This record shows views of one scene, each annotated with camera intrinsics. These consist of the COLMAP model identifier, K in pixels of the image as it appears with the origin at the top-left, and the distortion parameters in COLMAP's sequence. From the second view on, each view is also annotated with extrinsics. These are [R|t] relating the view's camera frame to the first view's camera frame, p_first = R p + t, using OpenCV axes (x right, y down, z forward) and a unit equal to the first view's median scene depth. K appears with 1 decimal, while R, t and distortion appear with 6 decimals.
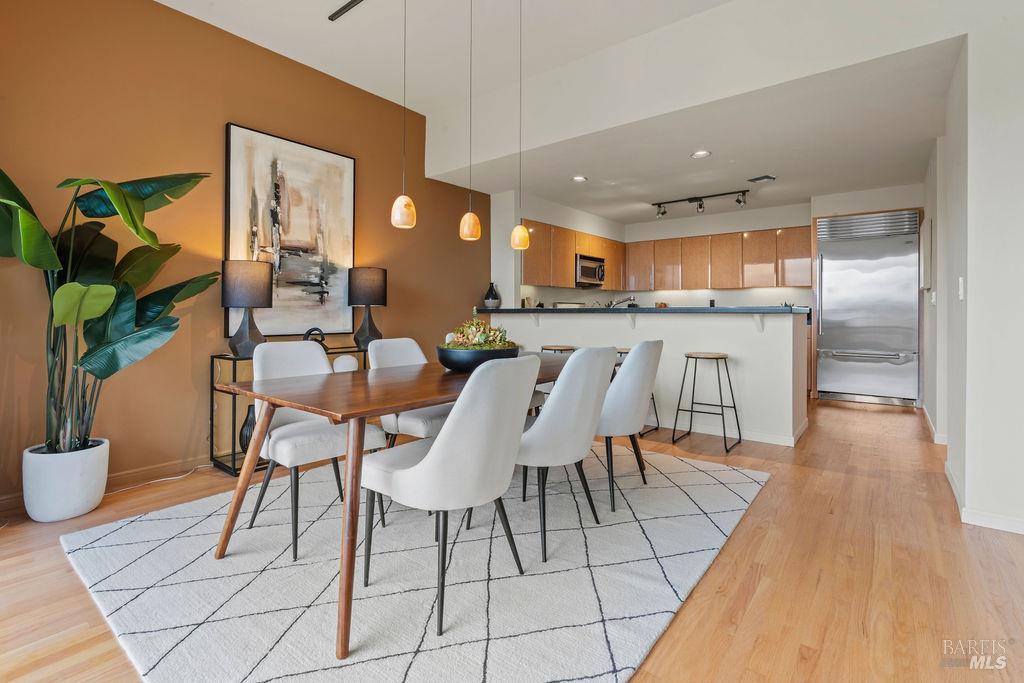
lens RADIAL K [[479.4, 0, 510.3], [0, 479.4, 309.9], [0, 0, 1]] dist [-0.001248, 0.000382]
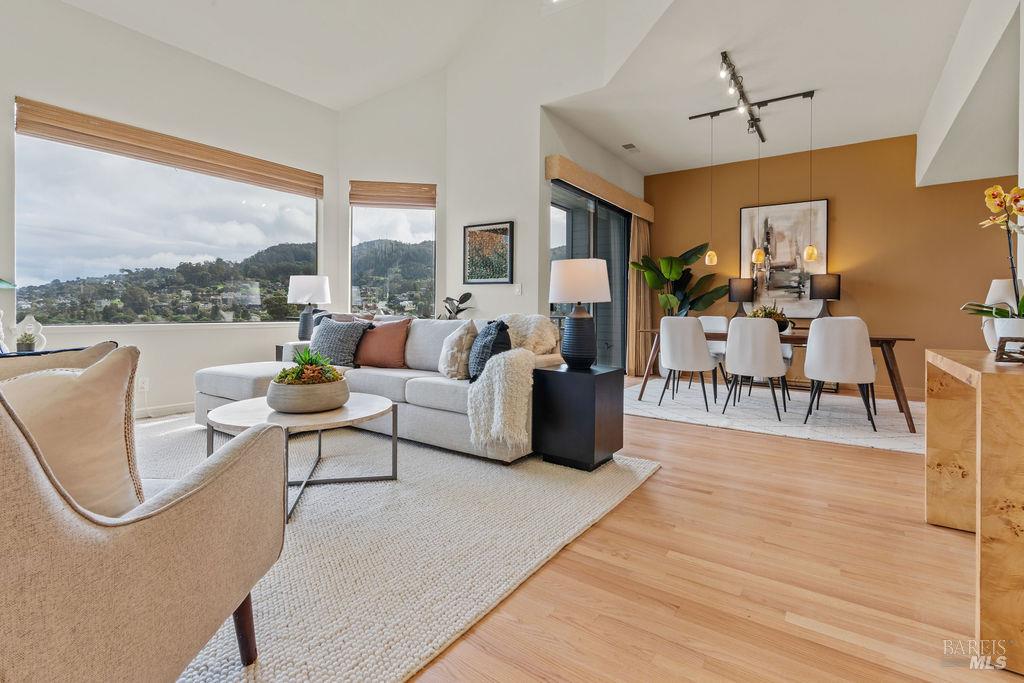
lens RADIAL K [[479.4, 0, 510.3], [0, 479.4, 309.9], [0, 0, 1]] dist [-0.001248, 0.000382]
pose [[0.061446, -0.001951, -0.998109, 1.139335], [-0.000939, 0.999998, -0.002012, 0.027016], [0.998110, 0.001061, 0.061444, -0.053823]]
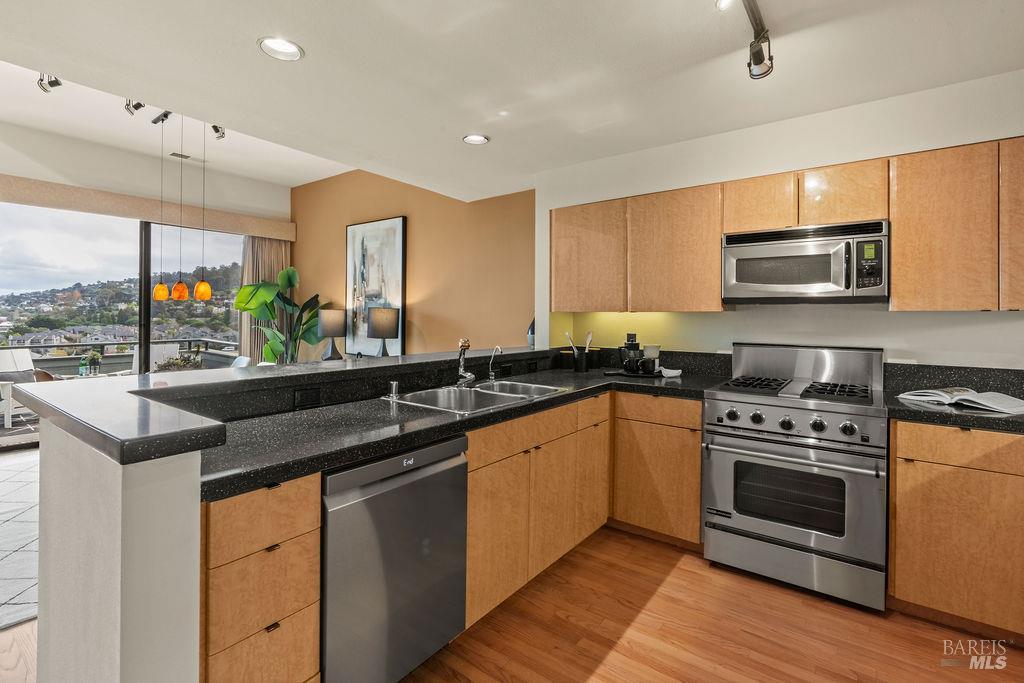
lens RADIAL K [[479.4, 0, 510.3], [0, 479.4, 309.9], [0, 0, 1]] dist [-0.001248, 0.000382]
pose [[0.022623, -0.010034, -0.999694, 0.953982], [-0.005053, 0.999936, -0.010151, -0.070684], [0.999731, 0.005281, 0.022571, 1.331061]]
